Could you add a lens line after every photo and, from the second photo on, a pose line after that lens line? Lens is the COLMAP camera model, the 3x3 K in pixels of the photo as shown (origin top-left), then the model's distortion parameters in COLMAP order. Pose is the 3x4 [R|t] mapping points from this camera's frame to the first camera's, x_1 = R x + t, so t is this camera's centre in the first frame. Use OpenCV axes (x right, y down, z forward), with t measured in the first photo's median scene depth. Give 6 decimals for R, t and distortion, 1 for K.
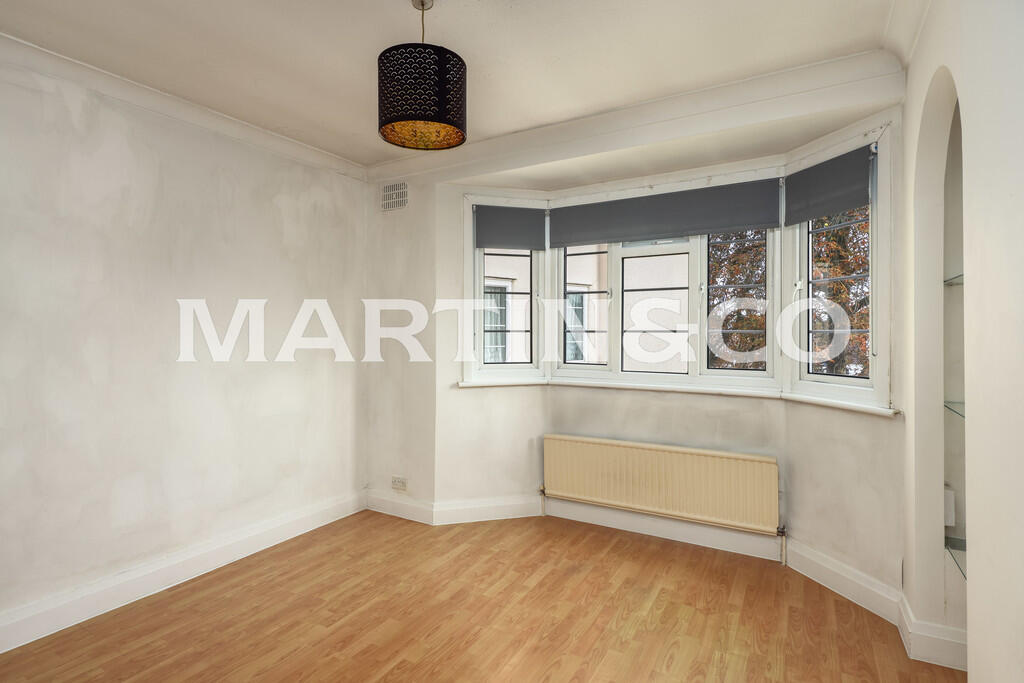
lens RADIAL K [[502.6, 0, 512.3], [0, 502.6, 337.5], [0, 0, 1]] dist [-0.001617, -0.001702]
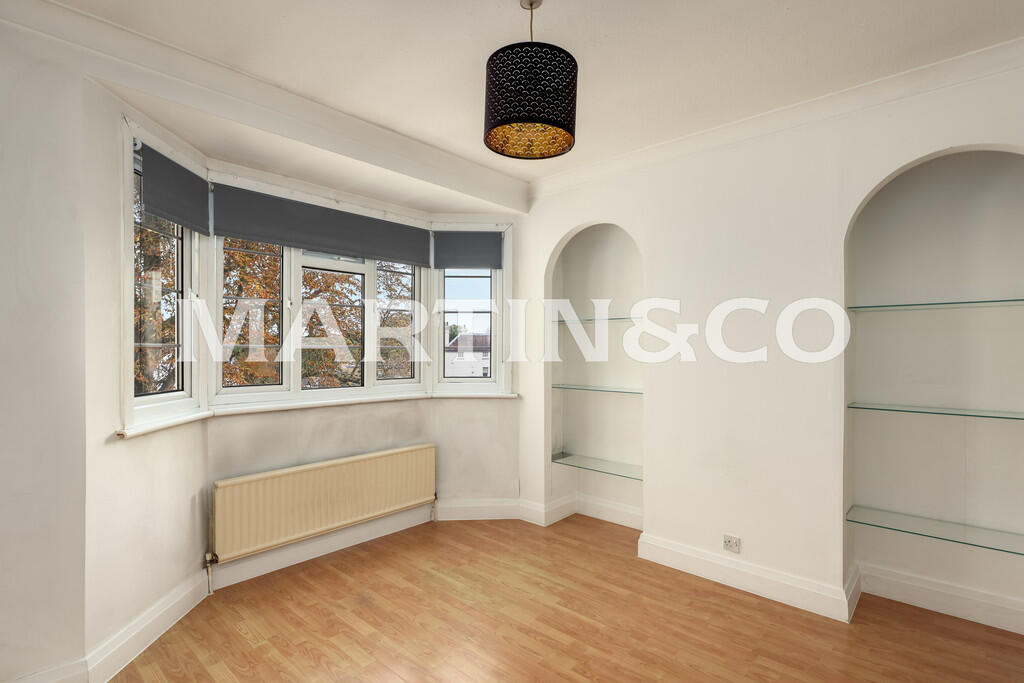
lens RADIAL K [[502.6, 0, 511.5], [0, 502.6, 346.3], [0, 0, 1]] dist [-0.001617, -0.001702]
pose [[0.202533, -0.002245, 0.979273, -0.691958], [-0.003742, 0.999988, 0.003067, -0.018335], [-0.979268, -0.004285, 0.202522, 0.500402]]
